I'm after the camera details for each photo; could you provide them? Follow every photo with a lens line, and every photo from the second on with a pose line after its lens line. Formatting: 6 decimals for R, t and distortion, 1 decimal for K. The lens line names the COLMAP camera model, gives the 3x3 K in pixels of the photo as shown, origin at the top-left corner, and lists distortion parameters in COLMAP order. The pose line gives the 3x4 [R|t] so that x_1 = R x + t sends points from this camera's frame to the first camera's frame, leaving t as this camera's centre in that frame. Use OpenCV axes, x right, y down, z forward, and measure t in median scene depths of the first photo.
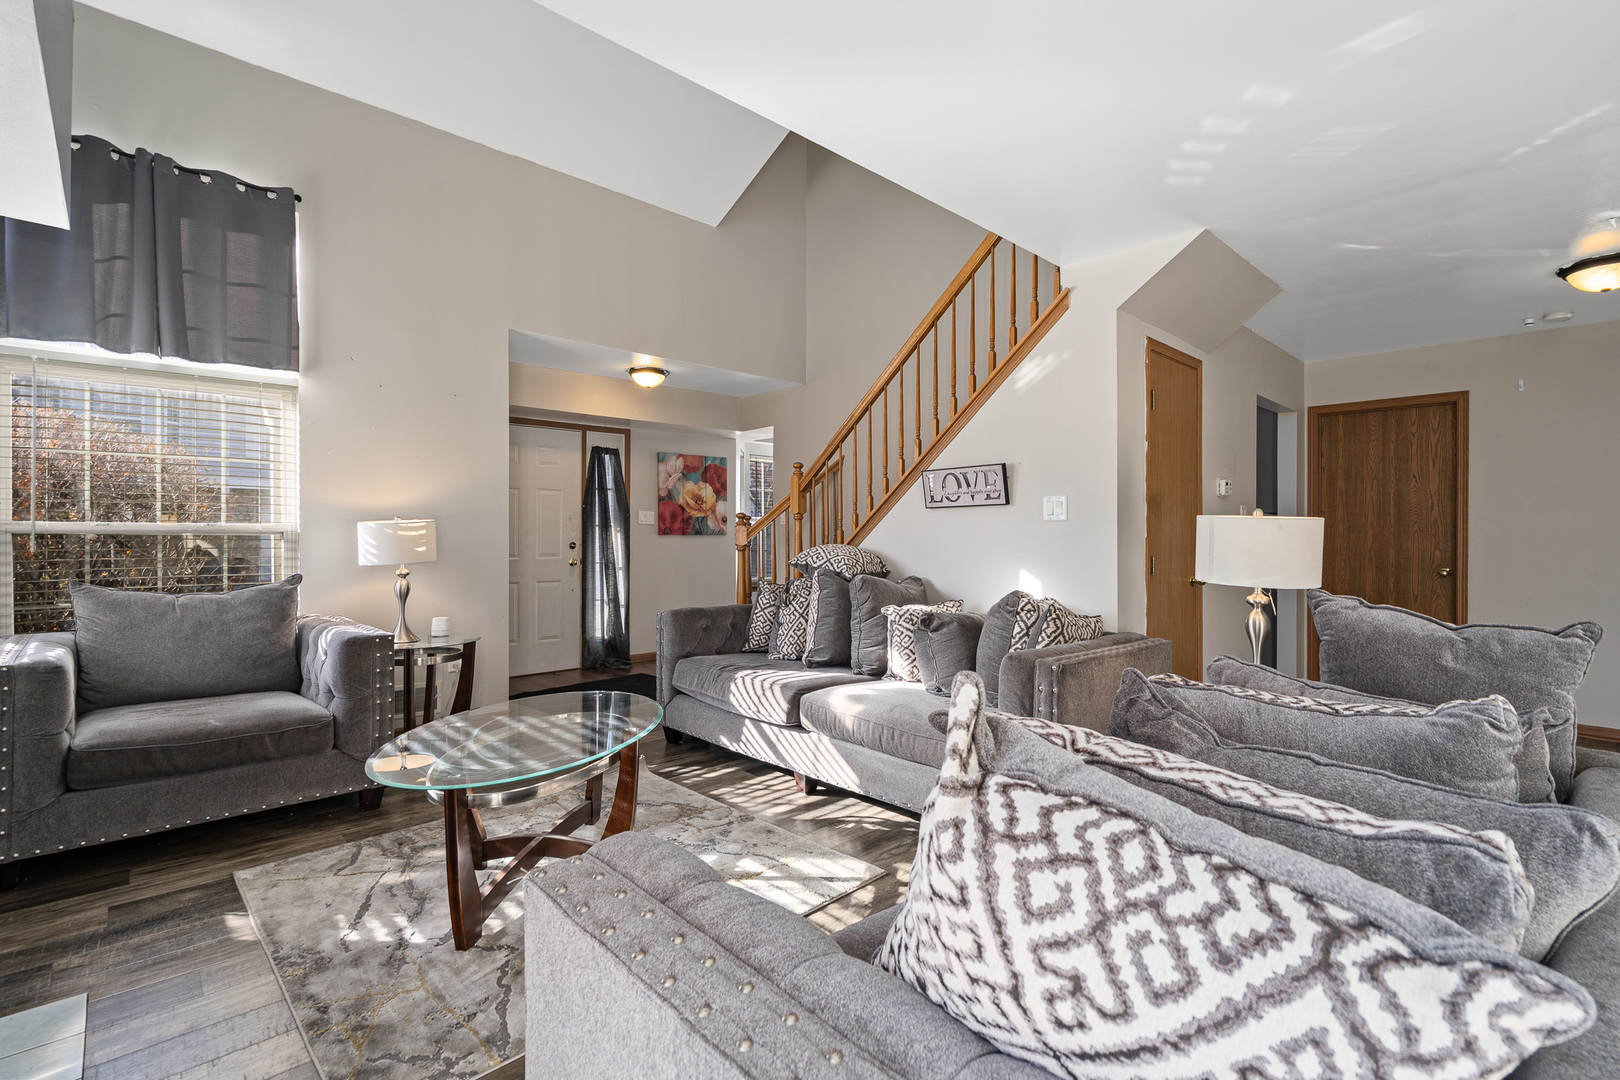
lens RADIAL K [[744.5, 0, 816.4], [0, 744.5, 536.1], [0, 0, 1]] dist [-0.005000, 0.002704]
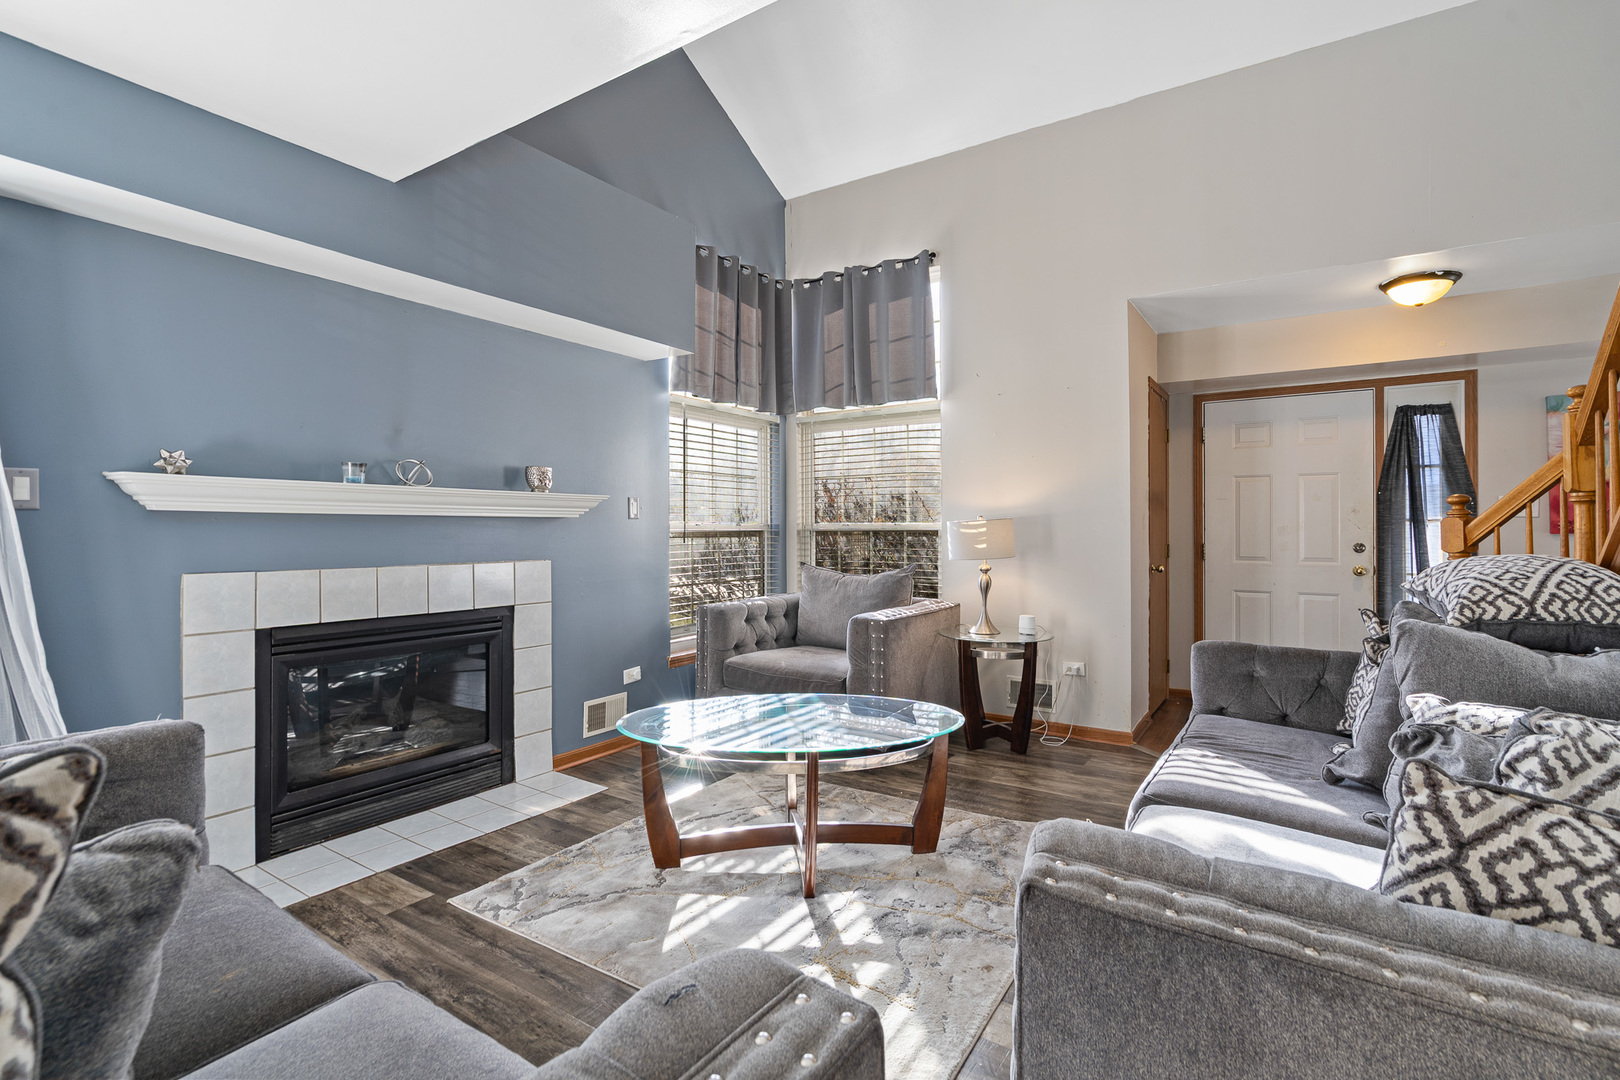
lens RADIAL K [[744.5, 0, 806.6], [0, 744.5, 520.3], [0, 0, 1]] dist [-0.005000, 0.002704]
pose [[0.220092, -0.015009, -0.975364, 0.452832], [-0.005500, 0.999847, -0.016627, 0.000325], [0.975464, 0.009023, 0.219976, 0.556076]]
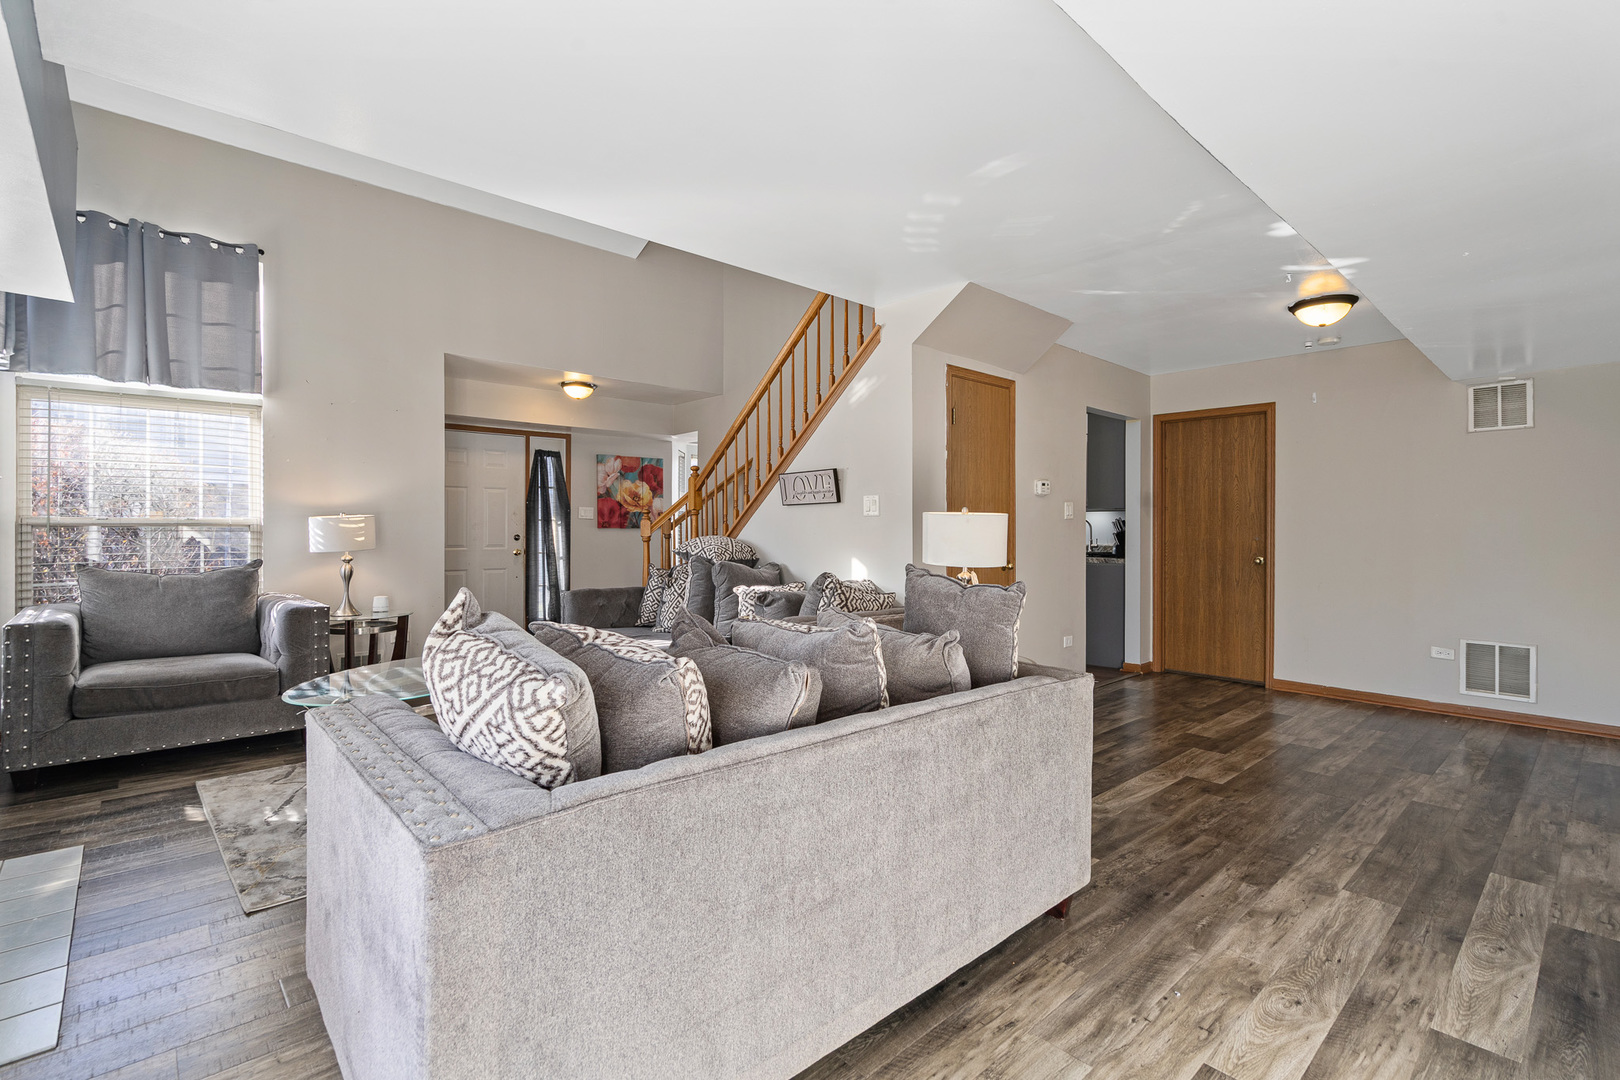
lens RADIAL K [[744.5, 0, 802.3], [0, 744.5, 530.9], [0, 0, 1]] dist [-0.005000, 0.002704]
pose [[0.999769, 0.000118, -0.021470, 0.227554], [-0.000109, 1.000000, 0.000428, 0.003517], [0.021470, -0.000426, 0.999769, -0.210643]]
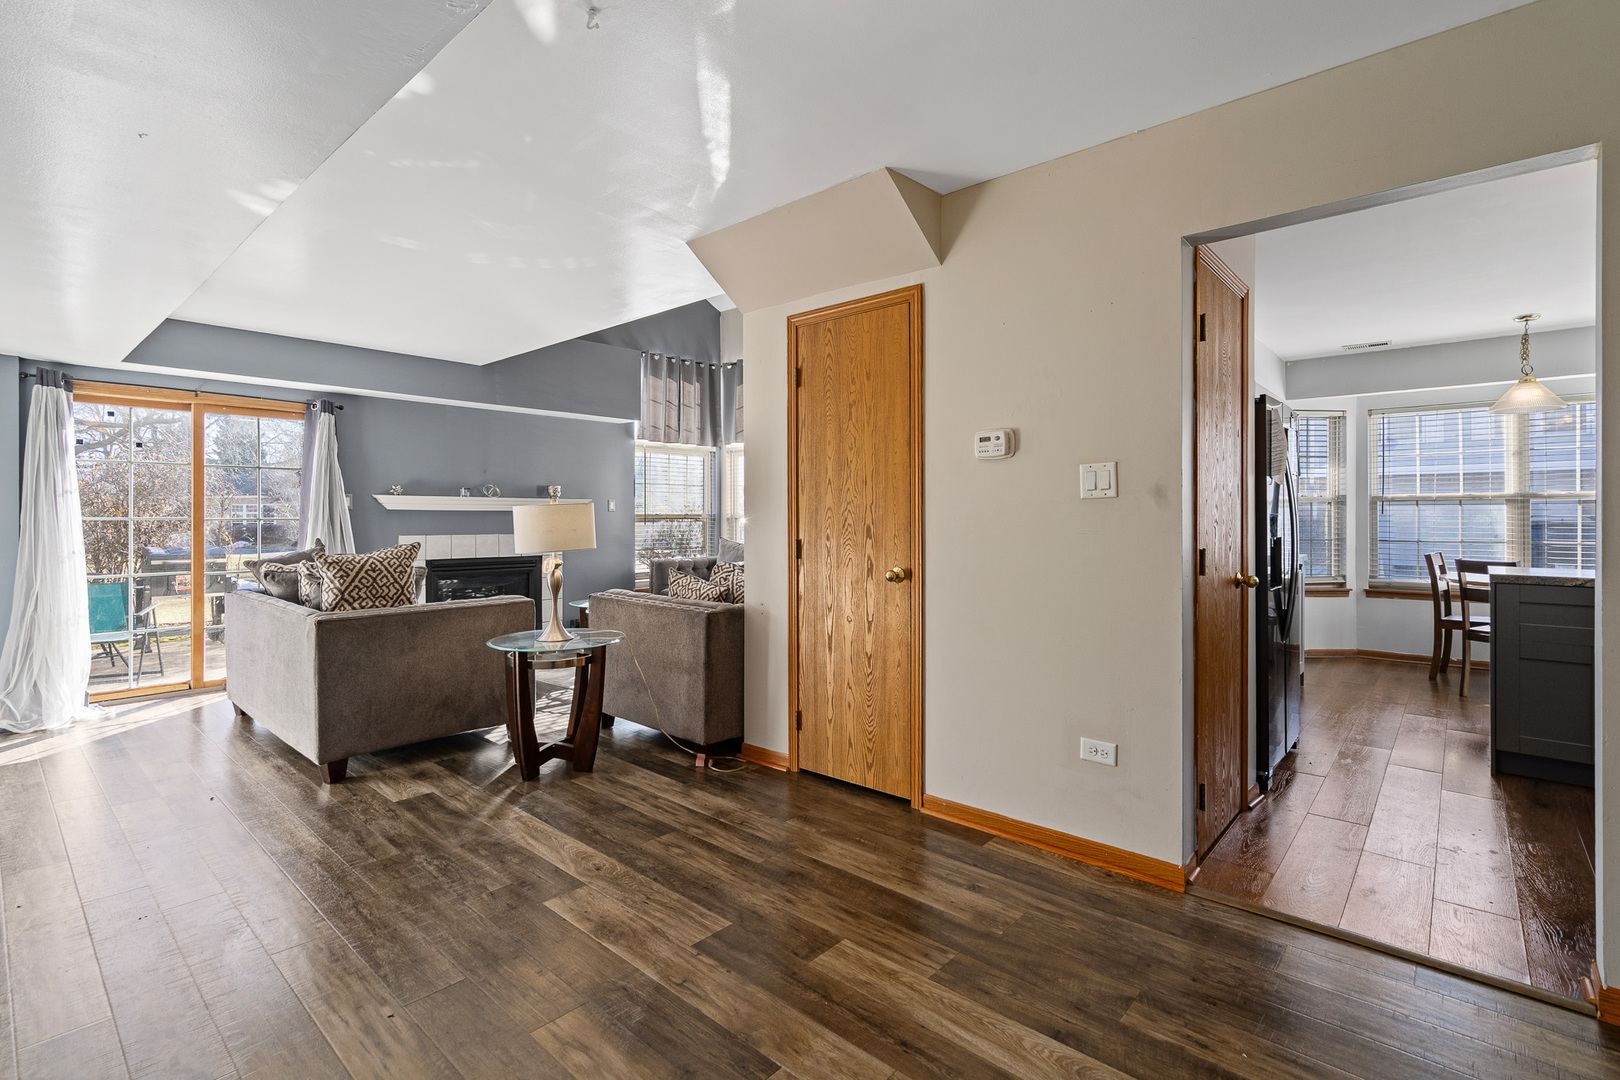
lens RADIAL K [[744.5, 0, 814.2], [0, 744.5, 520.2], [0, 0, 1]] dist [-0.005000, 0.002704]
pose [[0.093942, 0.000551, -0.995578, 1.379949], [-0.005300, 0.999986, 0.000053, 0.001996], [0.995564, 0.005271, 0.093943, 0.907363]]
